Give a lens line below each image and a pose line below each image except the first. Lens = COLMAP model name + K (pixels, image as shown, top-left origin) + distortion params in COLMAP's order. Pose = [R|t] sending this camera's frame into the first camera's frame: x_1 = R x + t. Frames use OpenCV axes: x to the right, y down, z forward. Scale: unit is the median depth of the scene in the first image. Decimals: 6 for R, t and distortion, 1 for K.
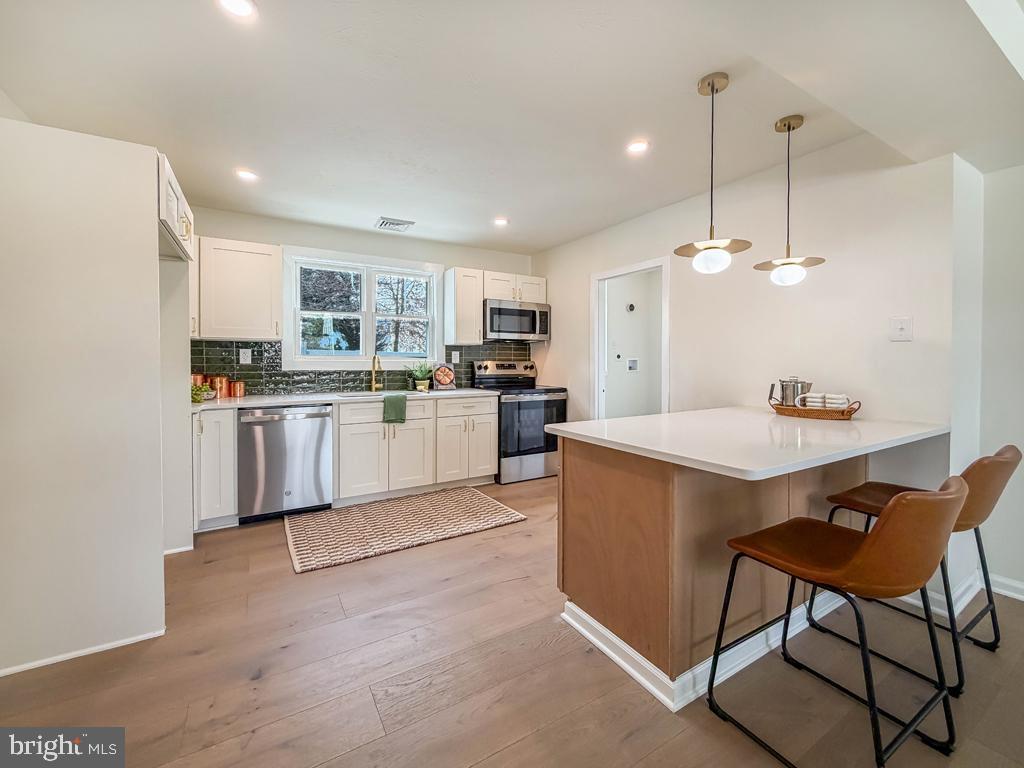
lens RADIAL K [[417.4, 0, 514.5], [0, 417.4, 362.2], [0, 0, 1]] dist [-0.000779, -0.000095]
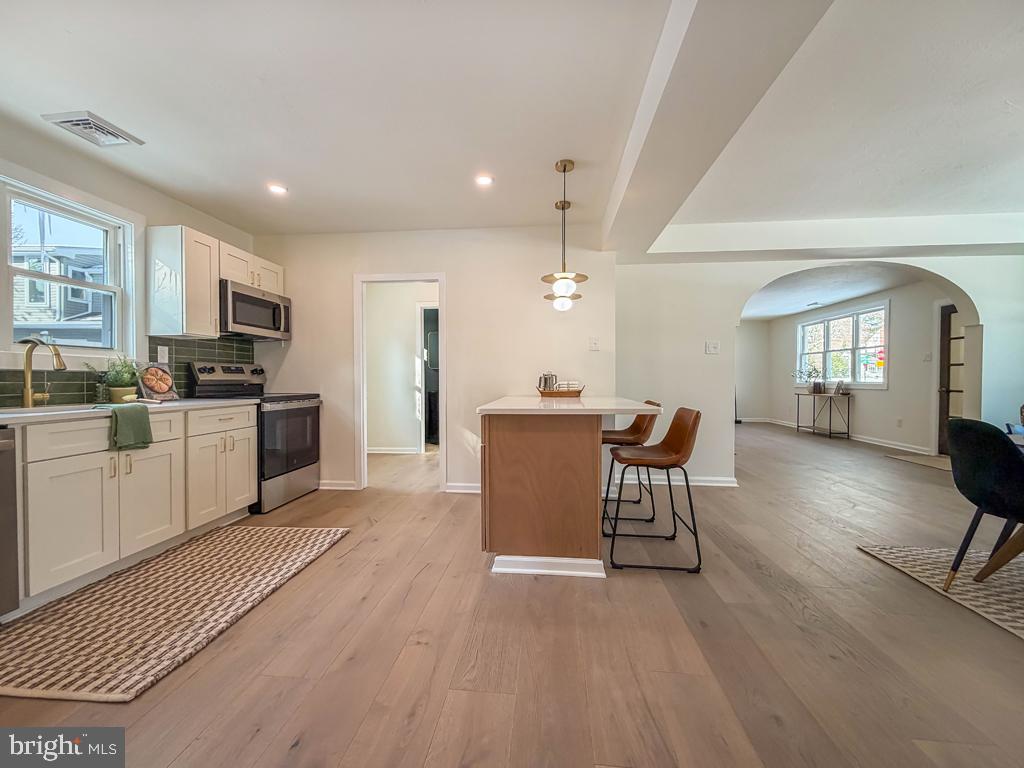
lens RADIAL K [[416.2, 0, 512.0], [0, 416.2, 384.0], [0, 0, 1]] dist [-0.000438, -0.000060]
pose [[0.594596, -0.015644, 0.803873, -0.406992], [0.010830, 0.999876, 0.011447, 0.040443], [-0.803952, 0.001900, 0.594691, 0.142653]]
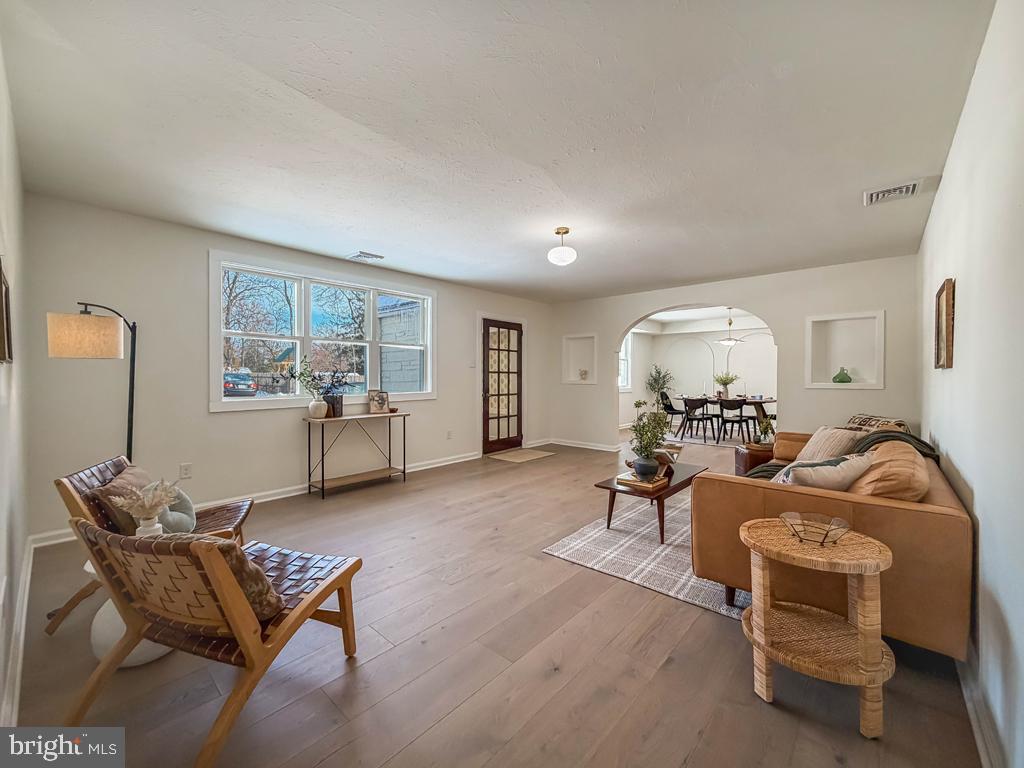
lens RADIAL K [[416.2, 0, 512.0], [0, 416.2, 384.0], [0, 0, 1]] dist [-0.000438, -0.000060]
pose [[-0.953734, 0.000721, -0.300650, 2.117457], [-0.008034, 0.999579, 0.027883, 0.005419], [0.300544, 0.029009, -0.953327, 1.392634]]
